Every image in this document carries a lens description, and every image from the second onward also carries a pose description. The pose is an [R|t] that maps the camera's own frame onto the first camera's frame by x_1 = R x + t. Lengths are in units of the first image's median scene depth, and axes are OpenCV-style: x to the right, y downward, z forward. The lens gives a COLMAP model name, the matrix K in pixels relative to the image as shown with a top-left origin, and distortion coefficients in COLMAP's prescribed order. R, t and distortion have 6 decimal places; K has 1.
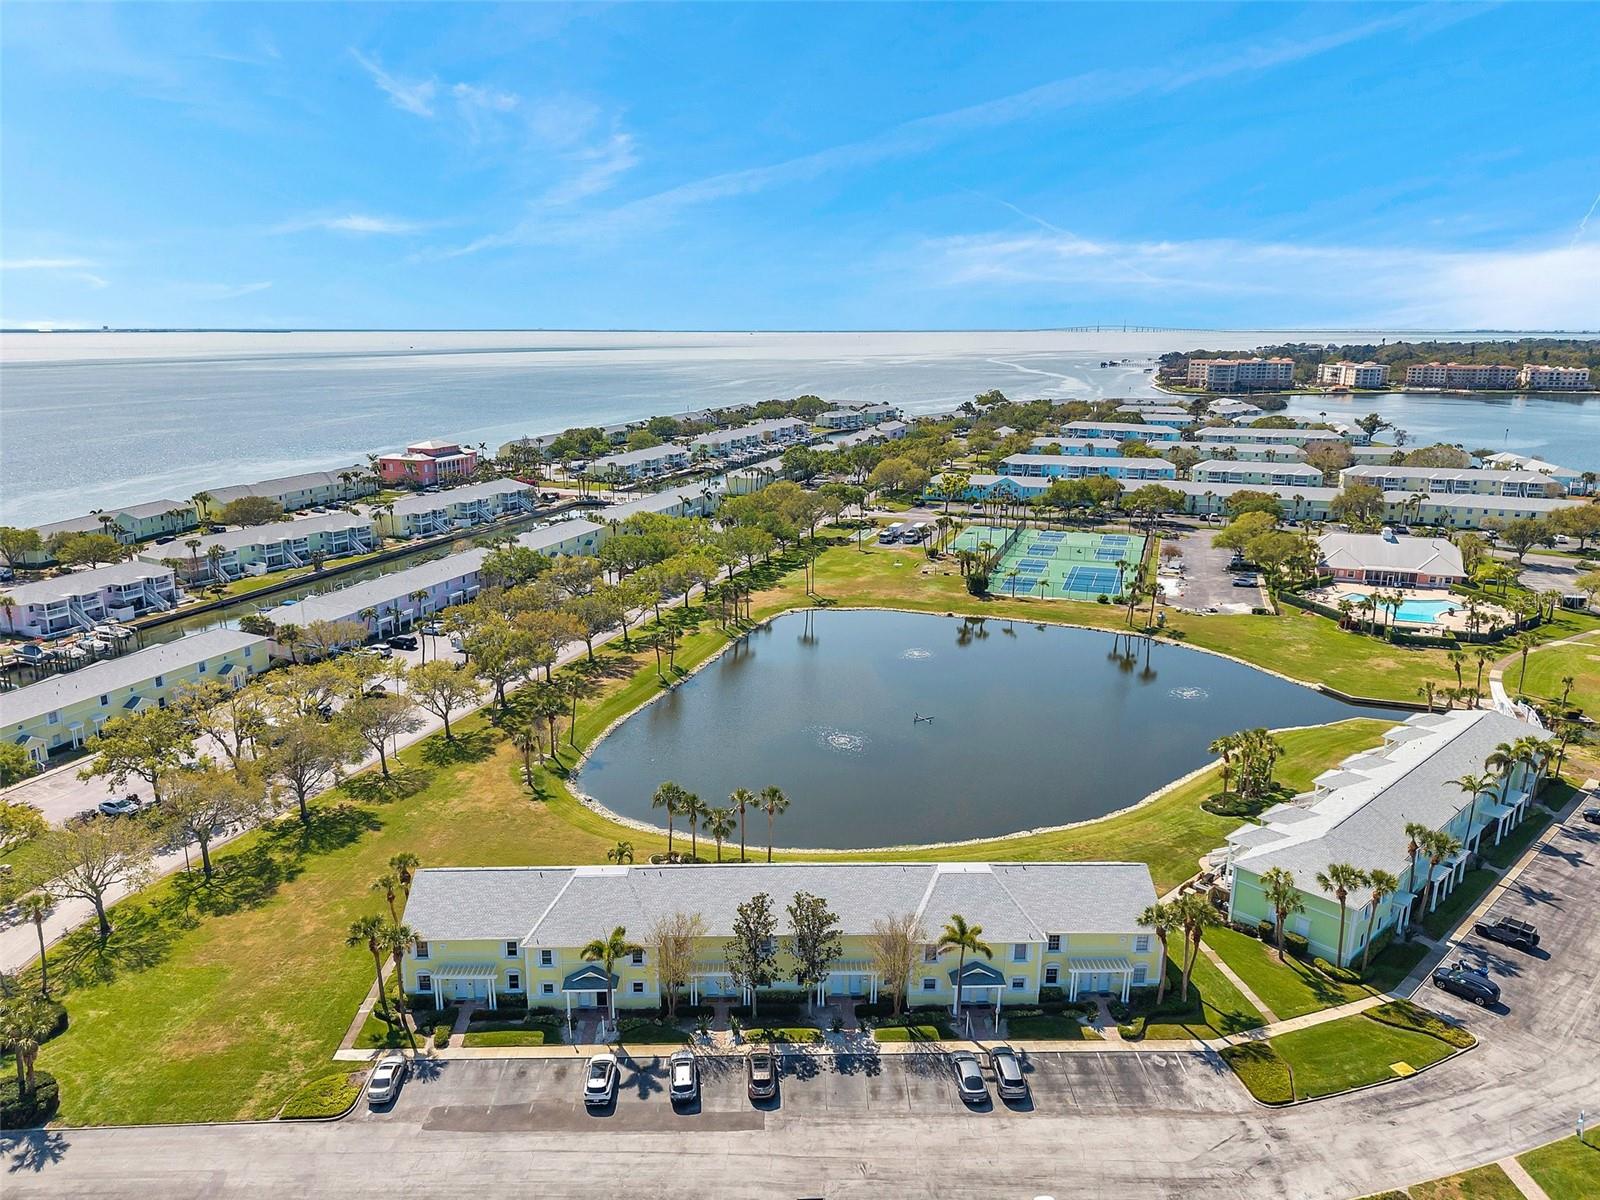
lens RADIAL K [[1058.9, 0, 779.7], [0, 1058.9, 621.3], [0, 0, 1]] dist [0.063098, -0.073470]
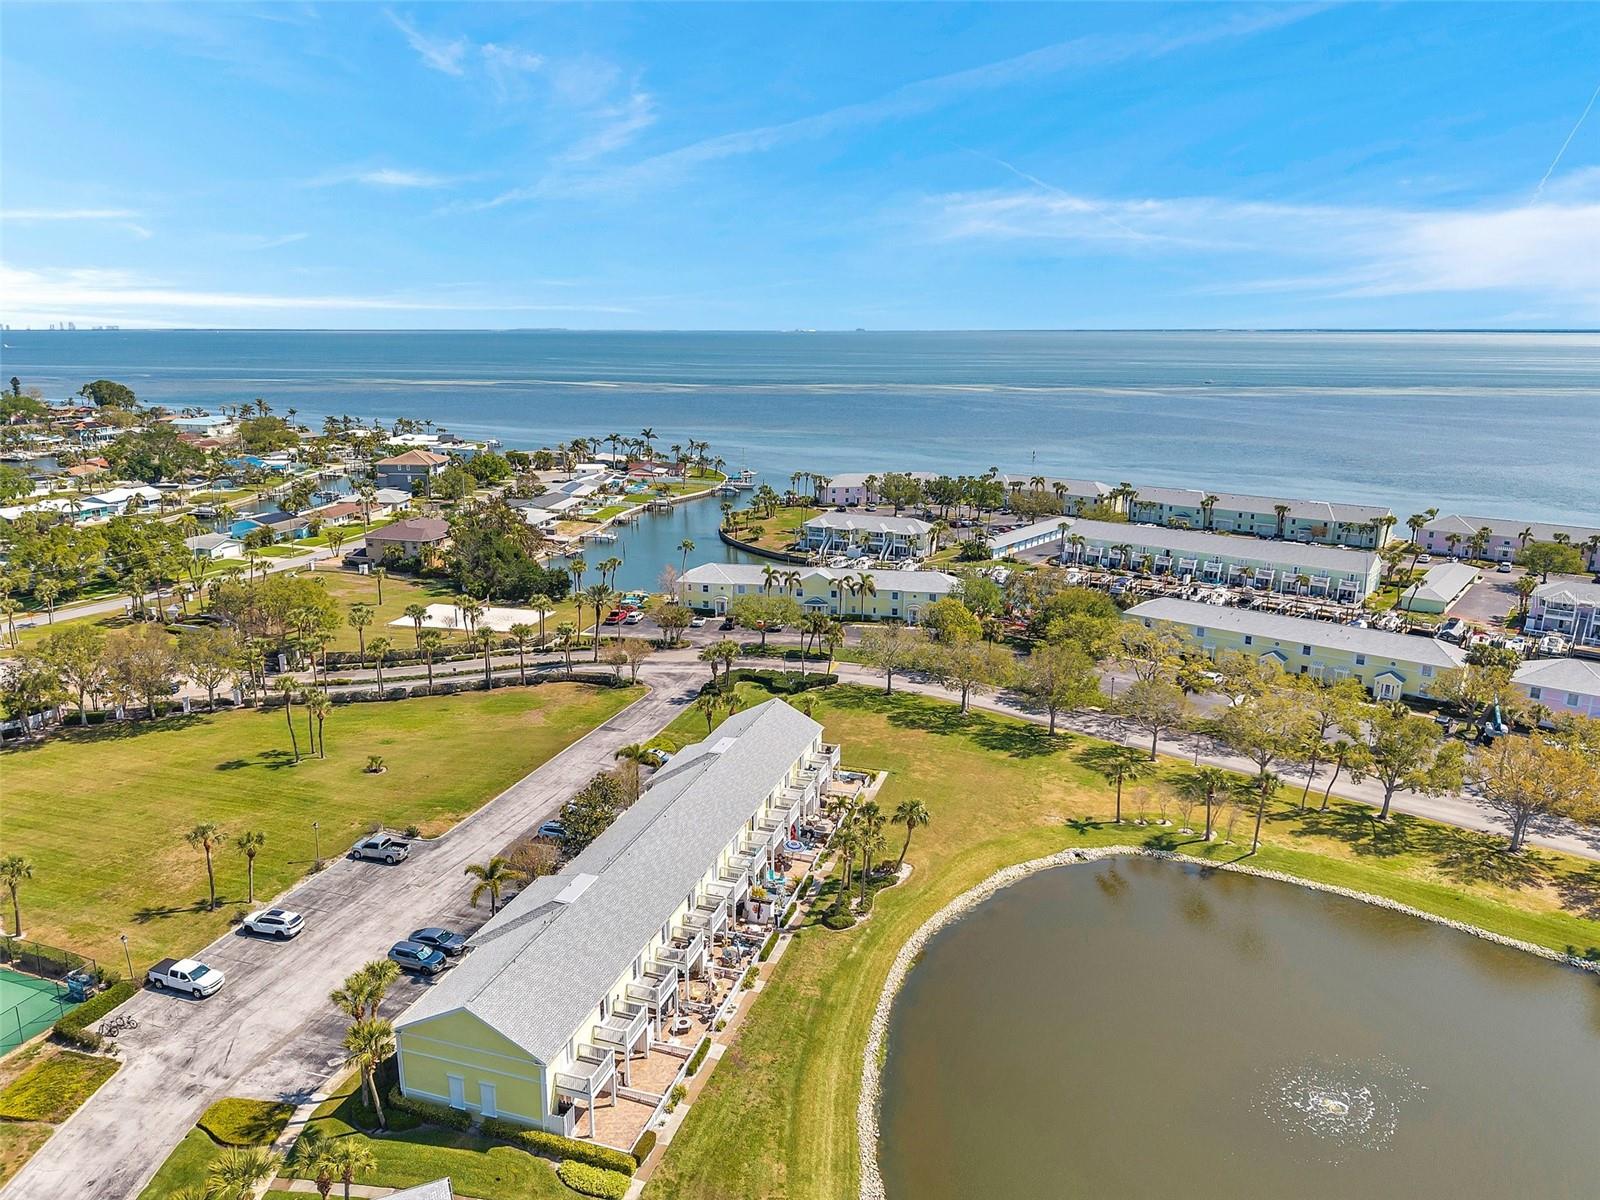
lens RADIAL K [[1100.8, 0, 829.2], [0, 1100.8, 568.0], [0, 0, 1]] dist [0.001414, -0.000502]
pose [[-0.302815, 0.207038, -0.930290, 0.748008], [-0.254089, 0.923251, 0.288179, -0.284121], [0.918554, 0.323641, -0.226968, 1.060597]]
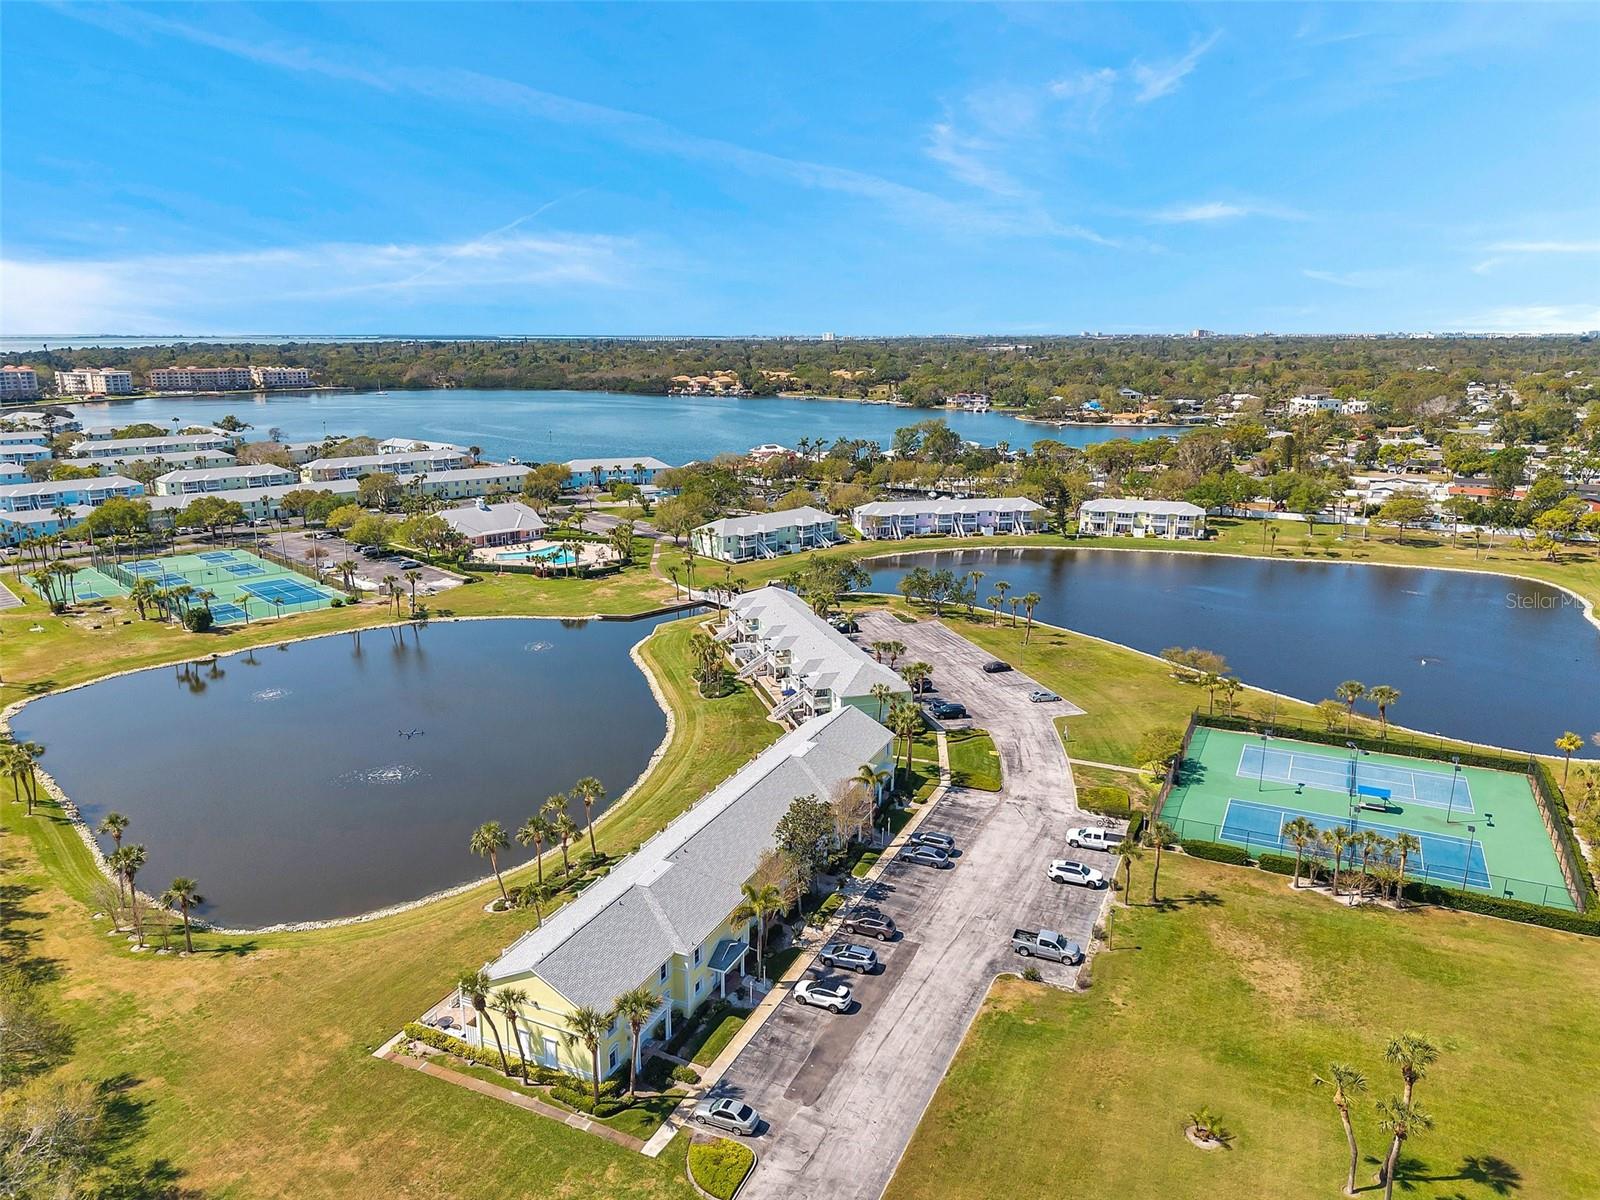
lens RADIAL K [[1058.9, 0, 779.7], [0, 1058.9, 621.3], [0, 0, 1]] dist [0.063098, -0.073470]
pose [[0.451857, -0.235577, 0.860423, -0.731866], [0.239561, 0.961118, 0.137339, -0.082451], [-0.859323, 0.144066, 0.490723, 0.292042]]
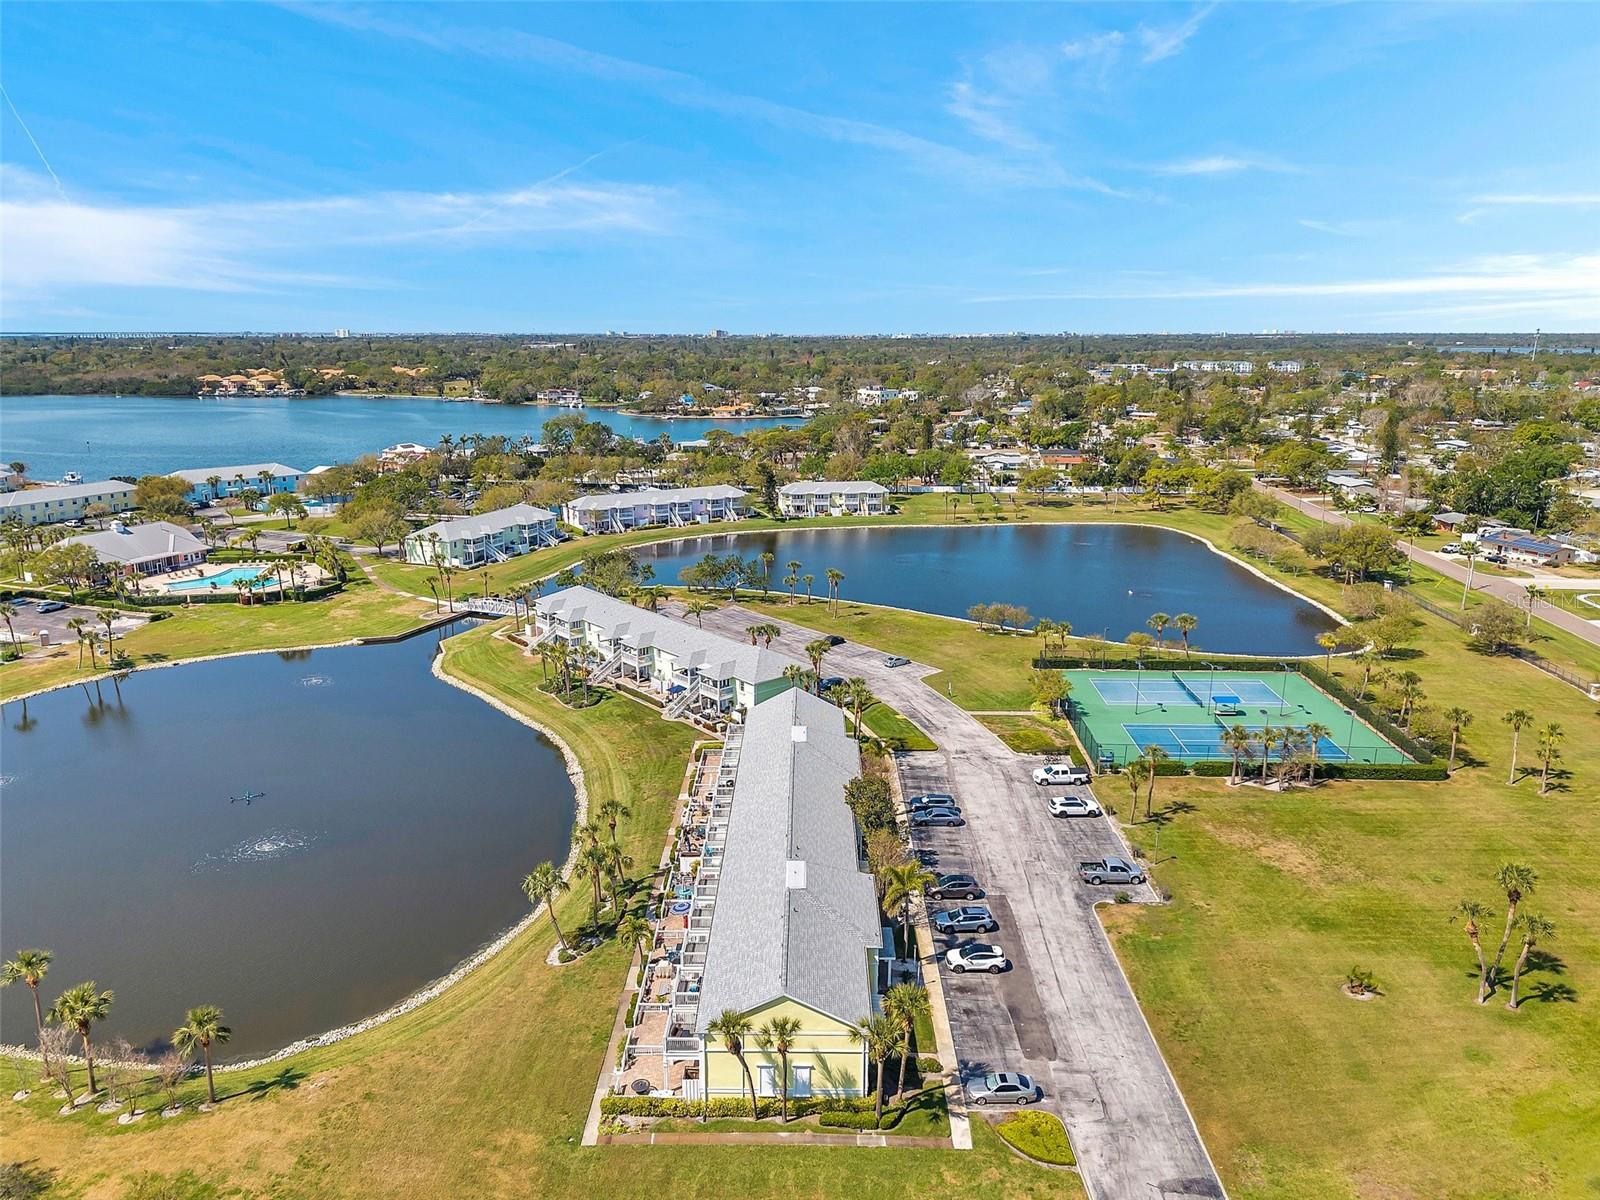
lens RADIAL K [[1058.9, 0, 779.7], [0, 1058.9, 621.3], [0, 0, 1]] dist [0.063098, -0.073470]
pose [[0.045582, -0.263780, 0.963505, -0.808977], [0.264751, 0.933208, 0.242961, -0.166583], [-0.963239, 0.244015, 0.112373, 0.675088]]
